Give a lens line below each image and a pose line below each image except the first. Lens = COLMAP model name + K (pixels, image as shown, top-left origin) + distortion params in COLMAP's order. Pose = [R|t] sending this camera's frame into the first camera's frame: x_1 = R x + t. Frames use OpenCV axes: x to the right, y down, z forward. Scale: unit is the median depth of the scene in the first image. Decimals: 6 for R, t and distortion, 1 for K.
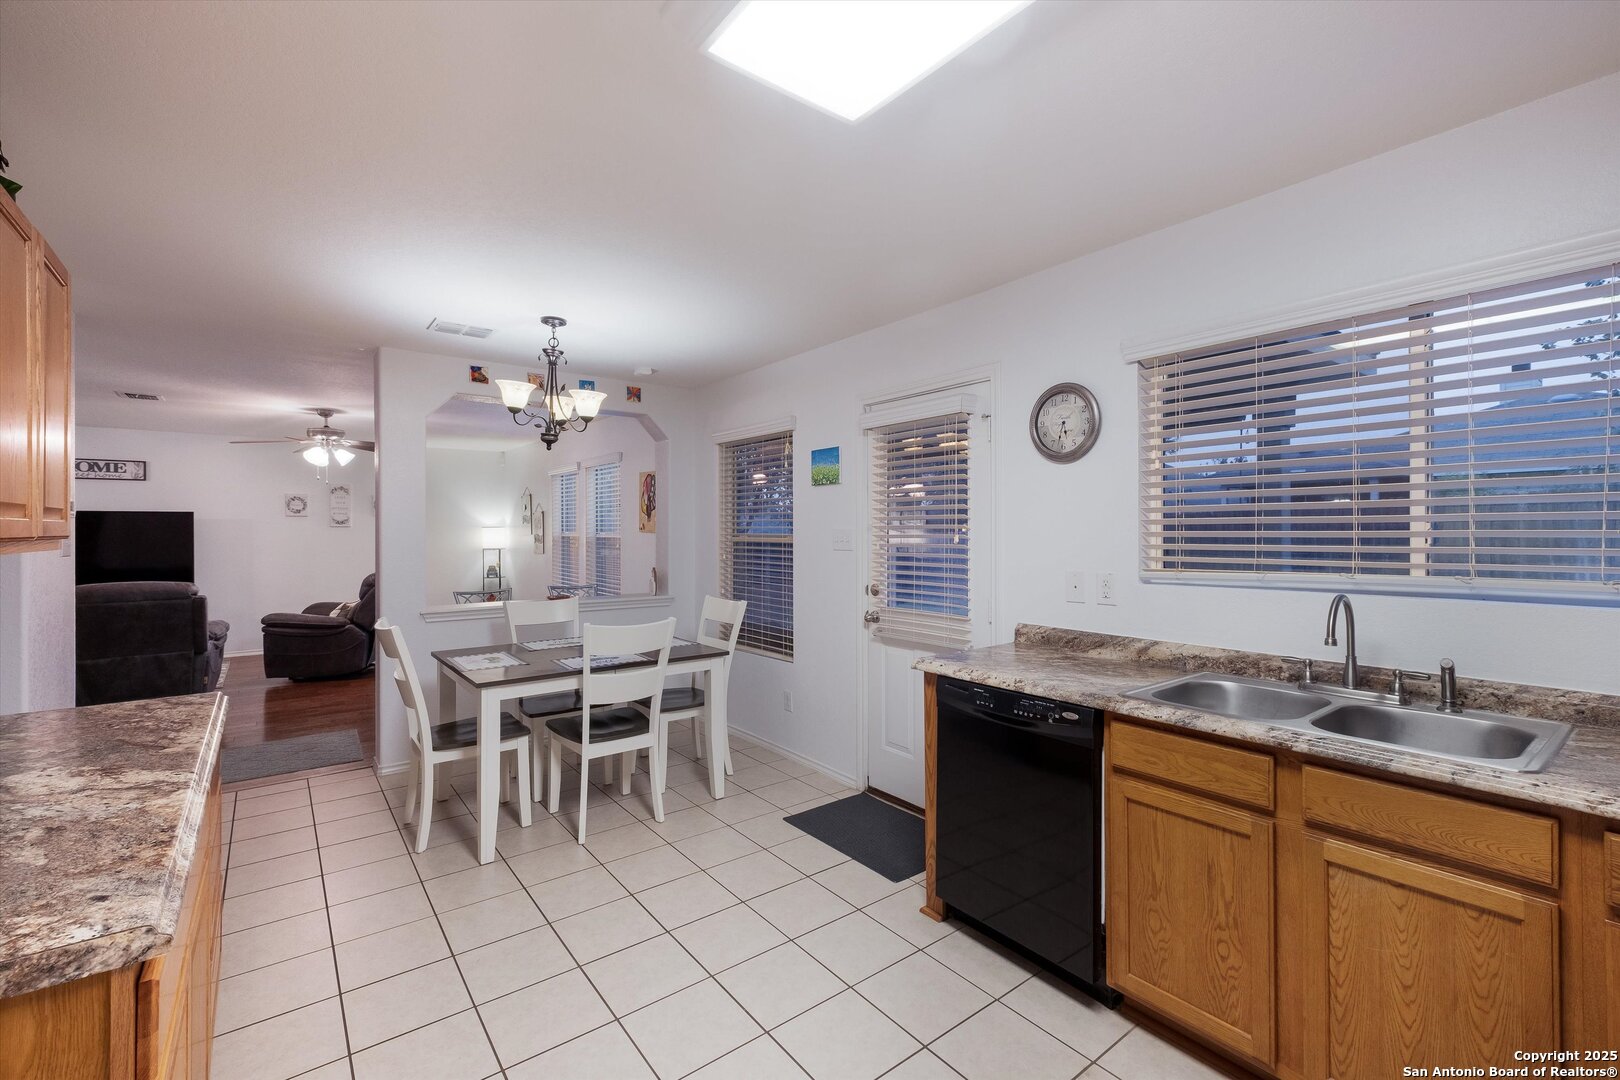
lens RADIAL K [[695.4, 0, 814.9], [0, 695.4, 528.8], [0, 0, 1]] dist [0.016546, -0.000418]
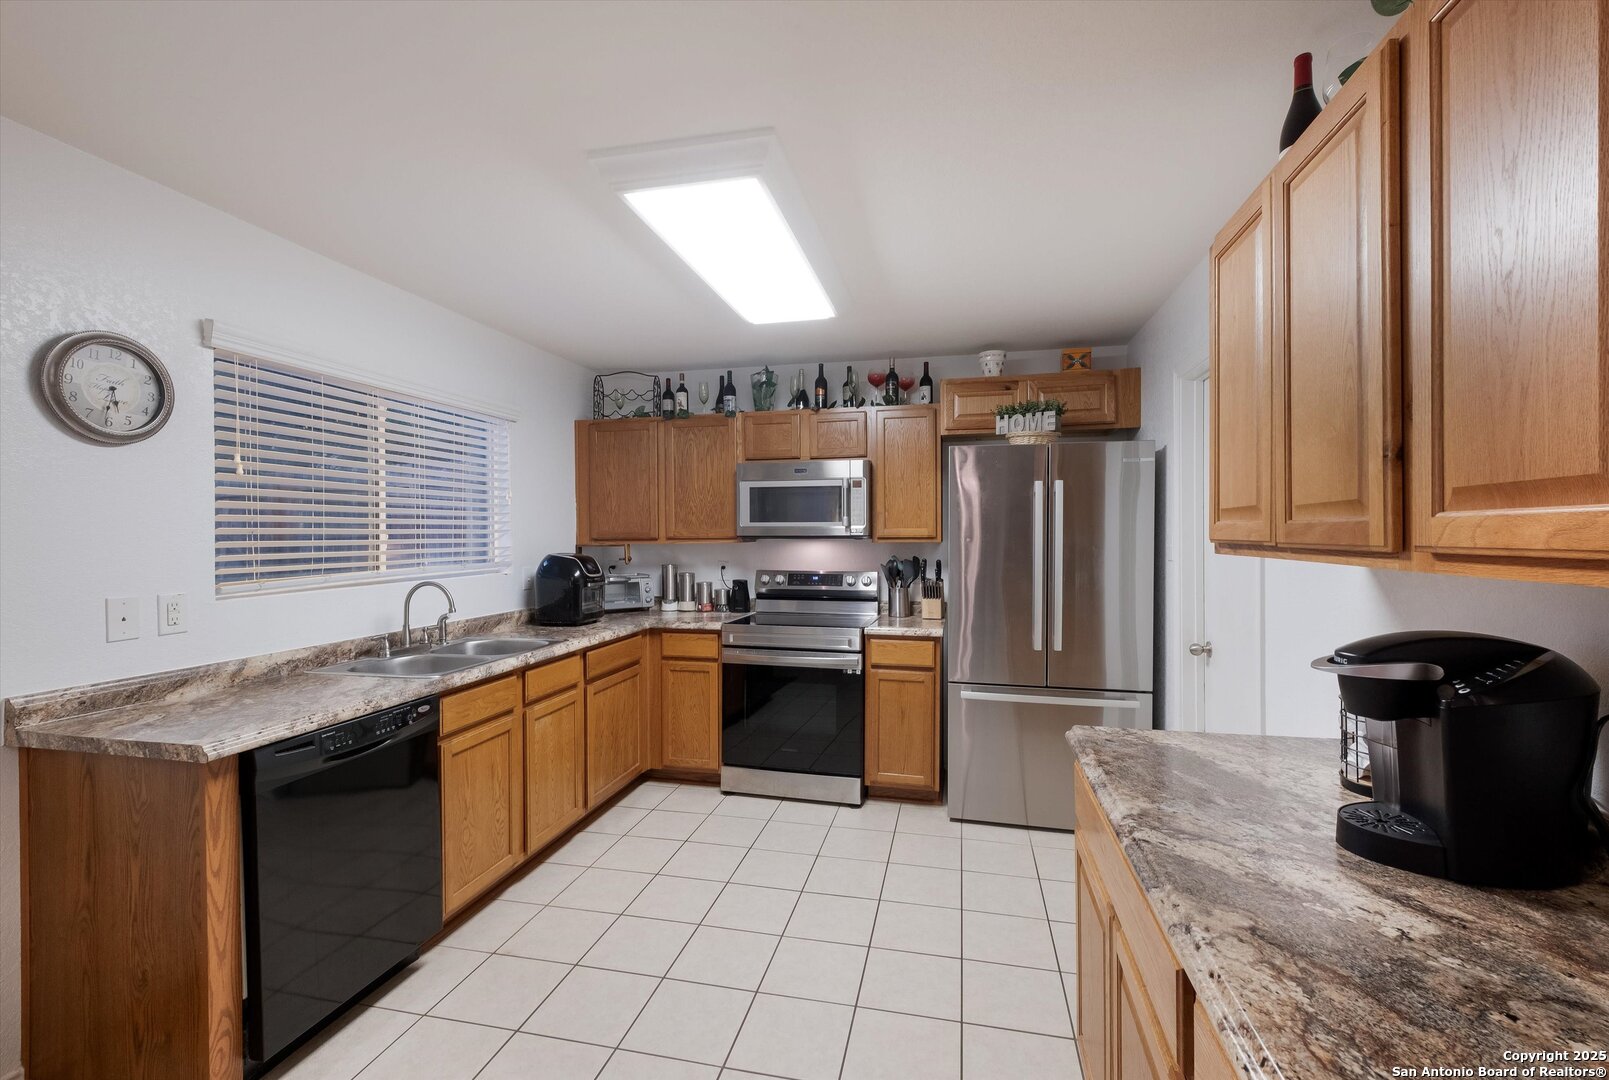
lens RADIAL K [[682.8, 0, 808.2], [0, 682.8, 536.6], [0, 0, 1]] dist [0.003037, 0.000098]
pose [[-0.634315, 0.006348, 0.773049, -0.836954], [0.007525, 0.999970, -0.002038, 0.005603], [-0.773038, 0.004525, -0.634343, 1.200686]]
